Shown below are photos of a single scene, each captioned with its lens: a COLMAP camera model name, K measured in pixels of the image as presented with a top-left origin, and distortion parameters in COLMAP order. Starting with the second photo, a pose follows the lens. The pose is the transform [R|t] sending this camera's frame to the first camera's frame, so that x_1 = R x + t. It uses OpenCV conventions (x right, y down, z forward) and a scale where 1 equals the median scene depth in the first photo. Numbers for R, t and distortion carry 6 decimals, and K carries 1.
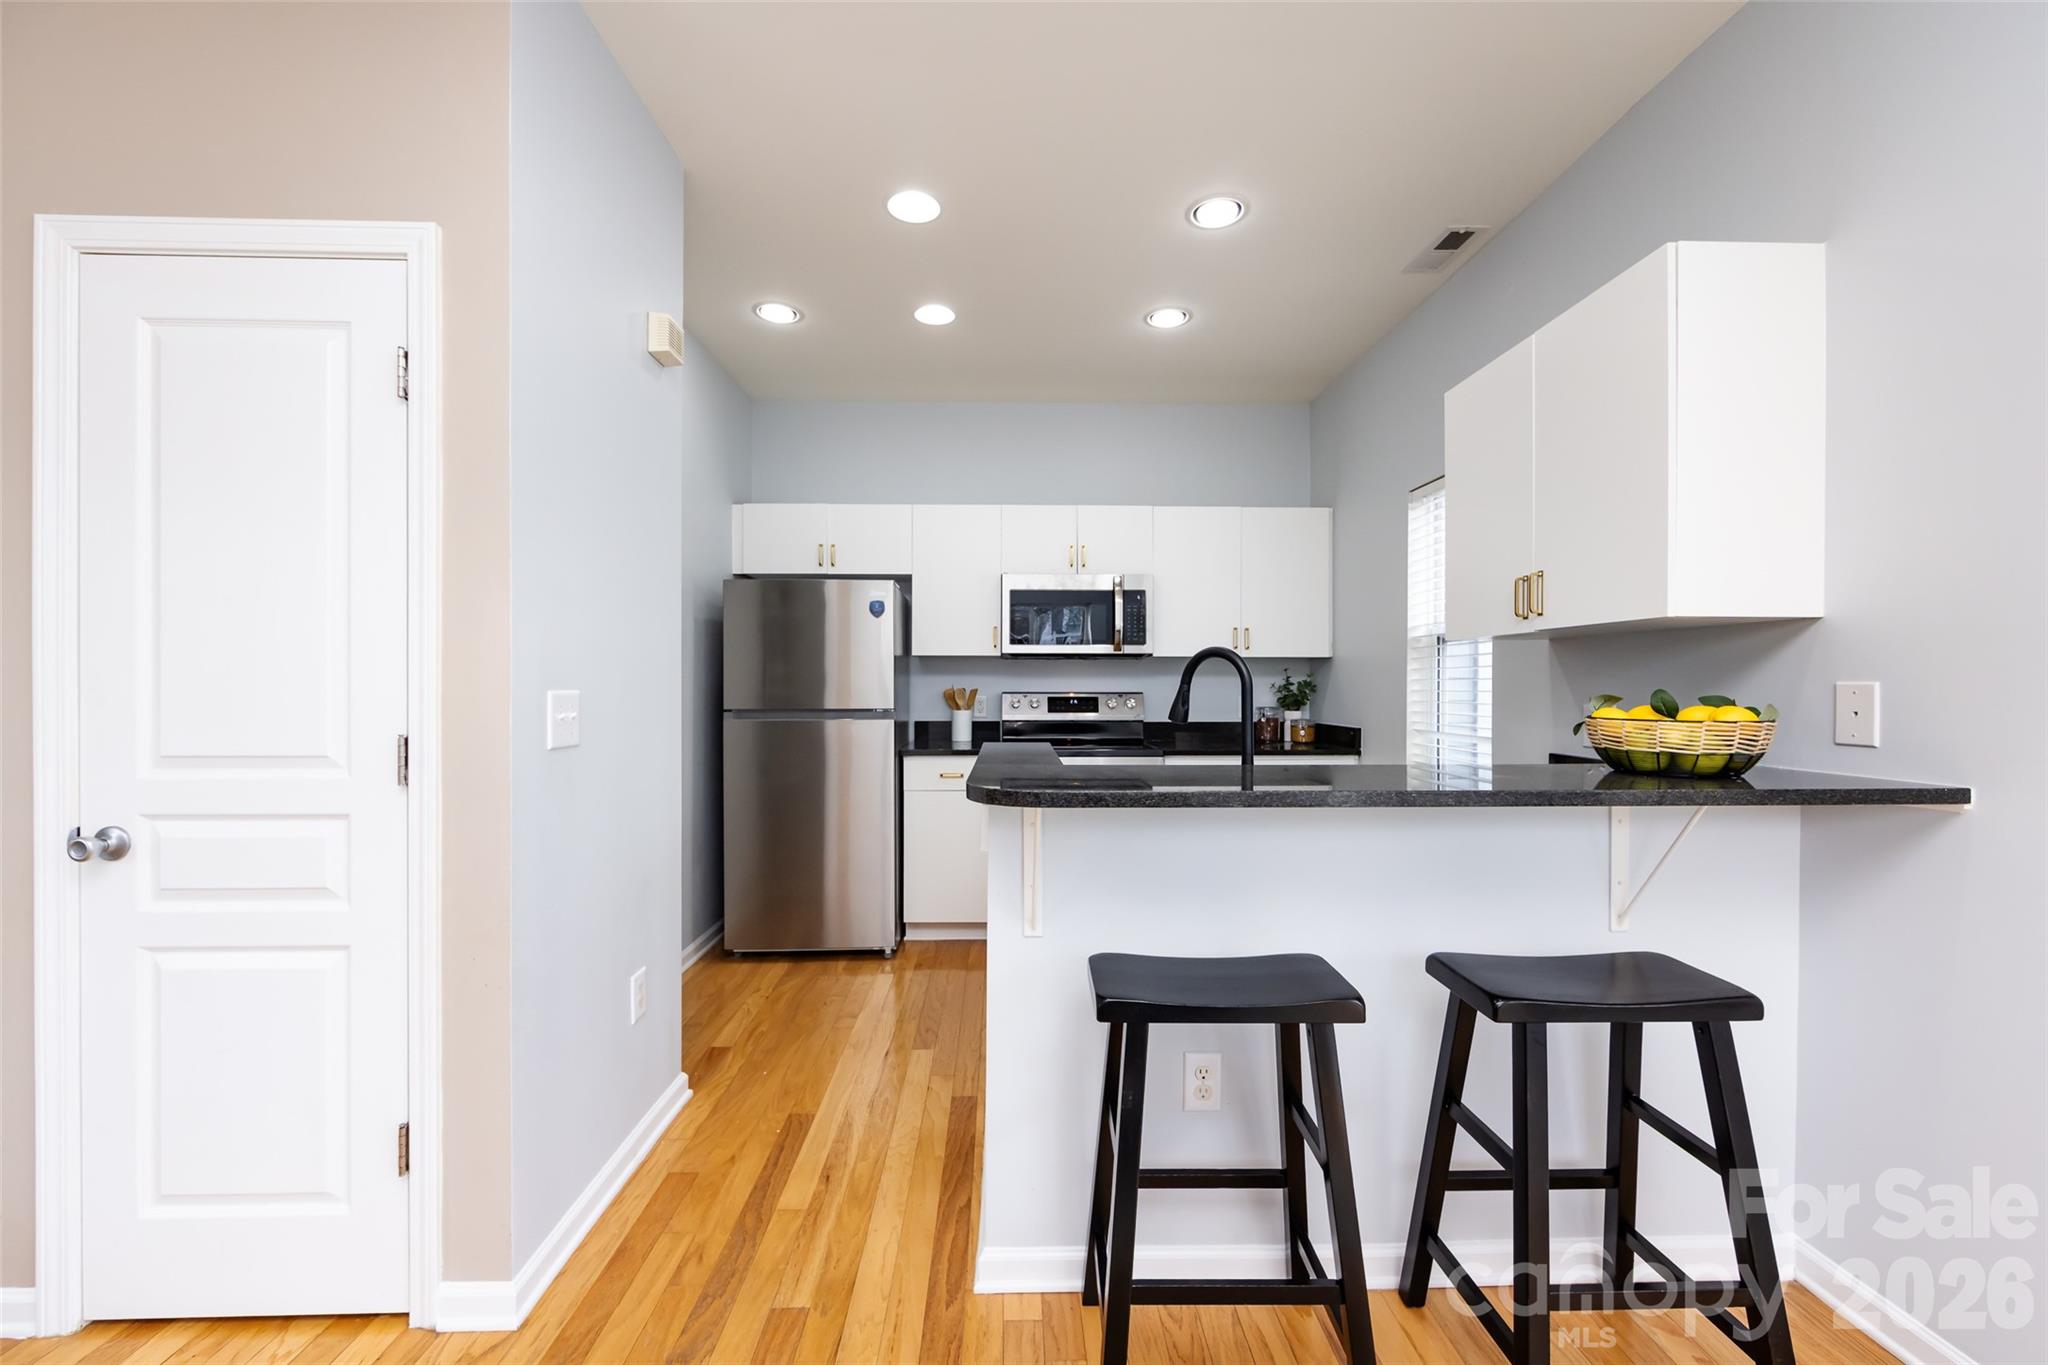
lens RADIAL K [[803.5, 0, 1021.6], [0, 803.5, 686.9], [0, 0, 1]] dist [-0.002307, -0.000335]
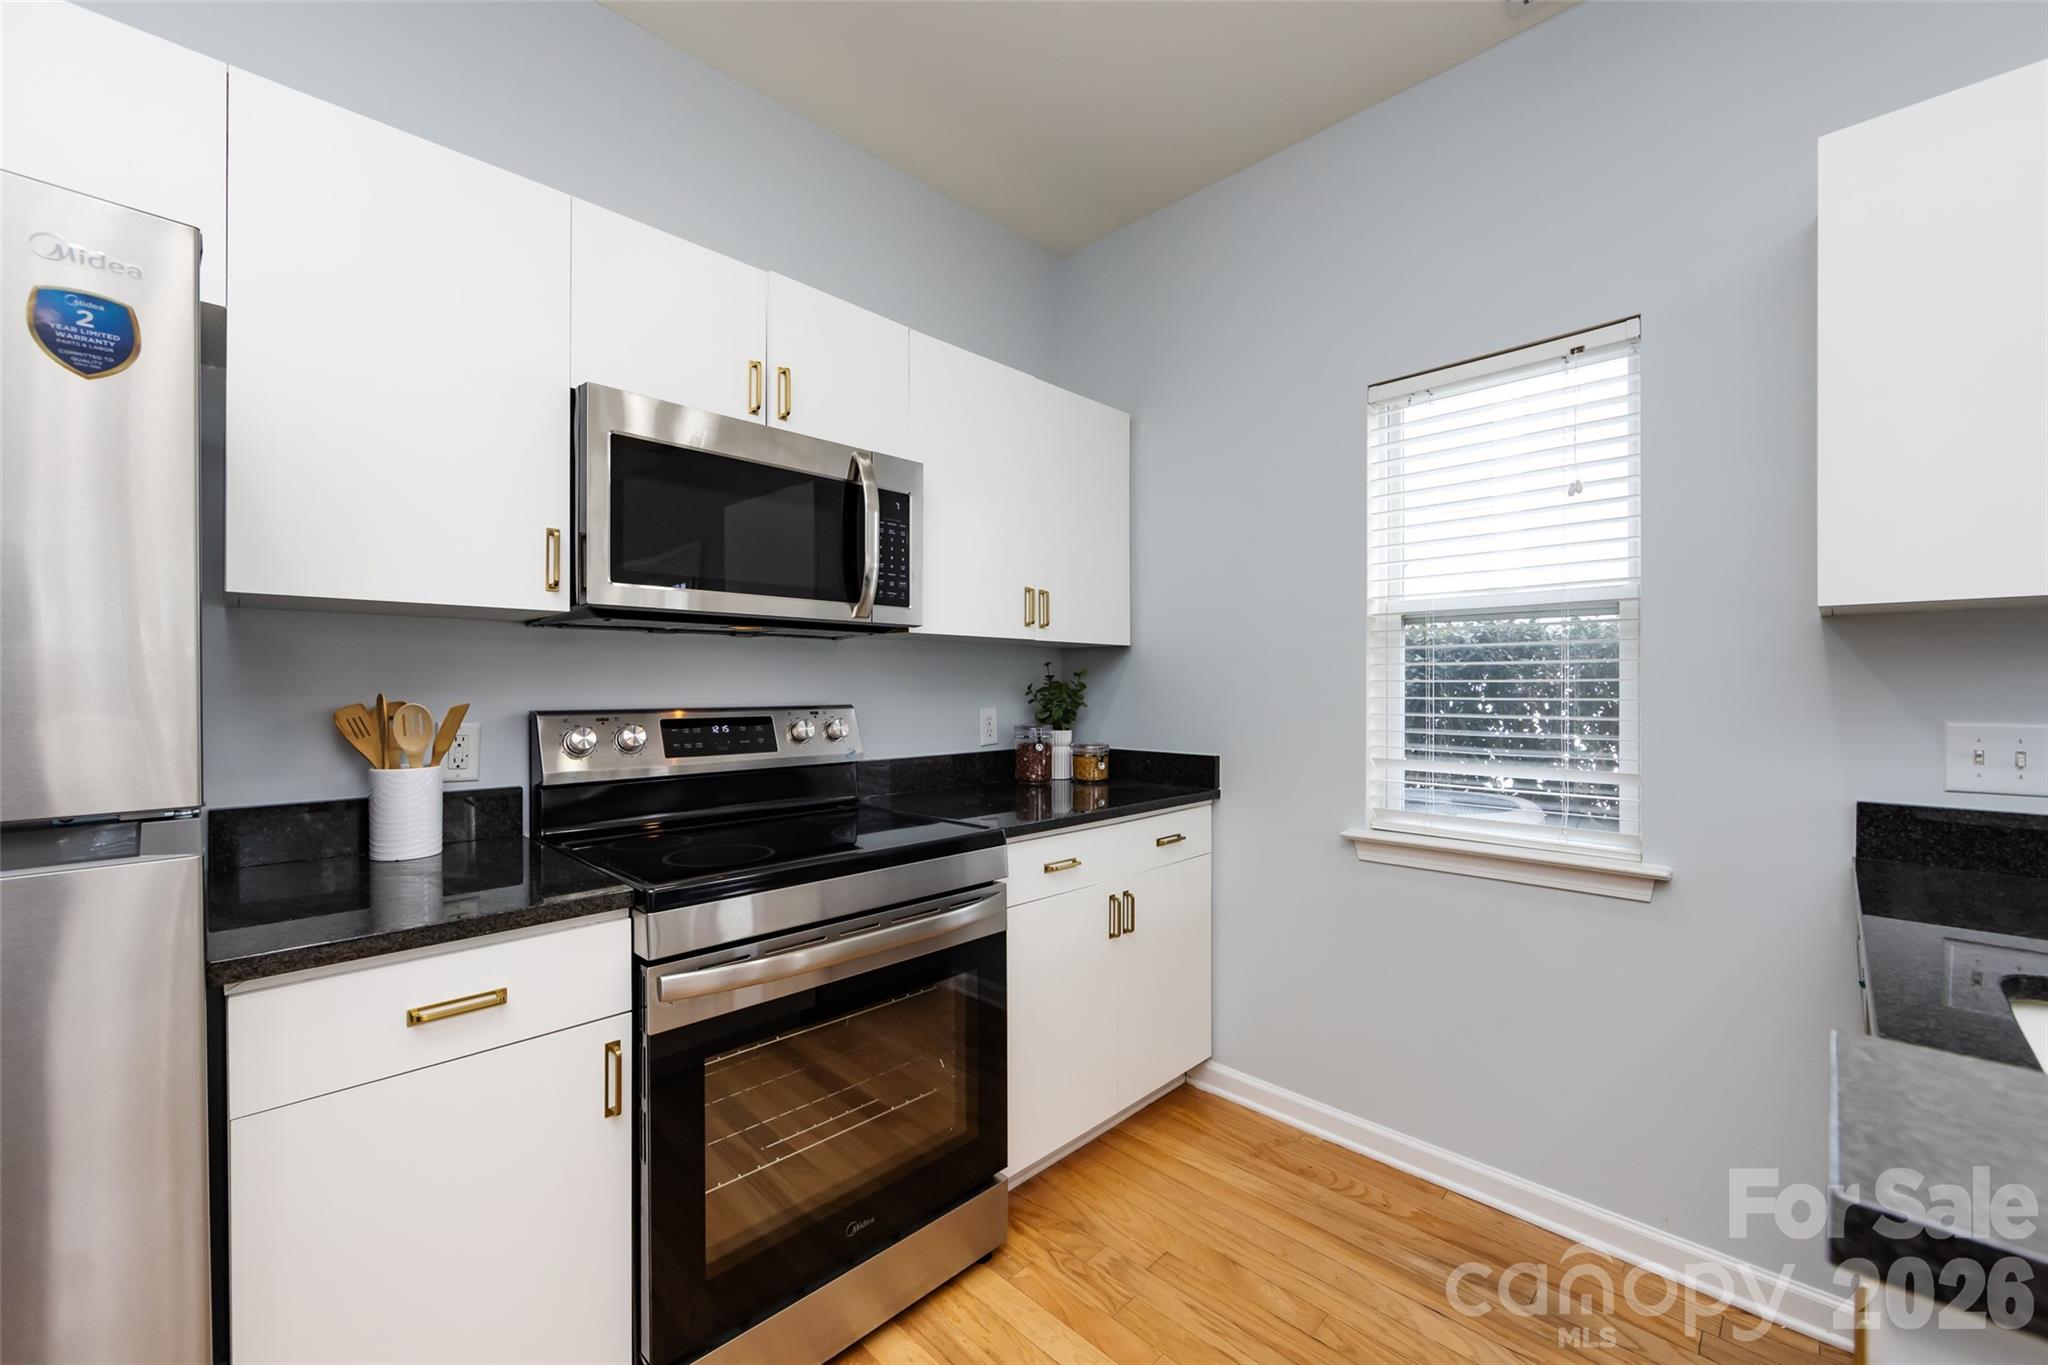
lens RADIAL K [[807.9, 0, 1021.8], [0, 807.9, 688.3], [0, 0, 1]] dist [-0.001872, -0.000331]
pose [[0.720171, -0.003525, 0.693788, -0.161085], [0.004630, 0.999989, 0.000275, -0.004158], [-0.693781, 0.003014, 0.720180, 0.727993]]
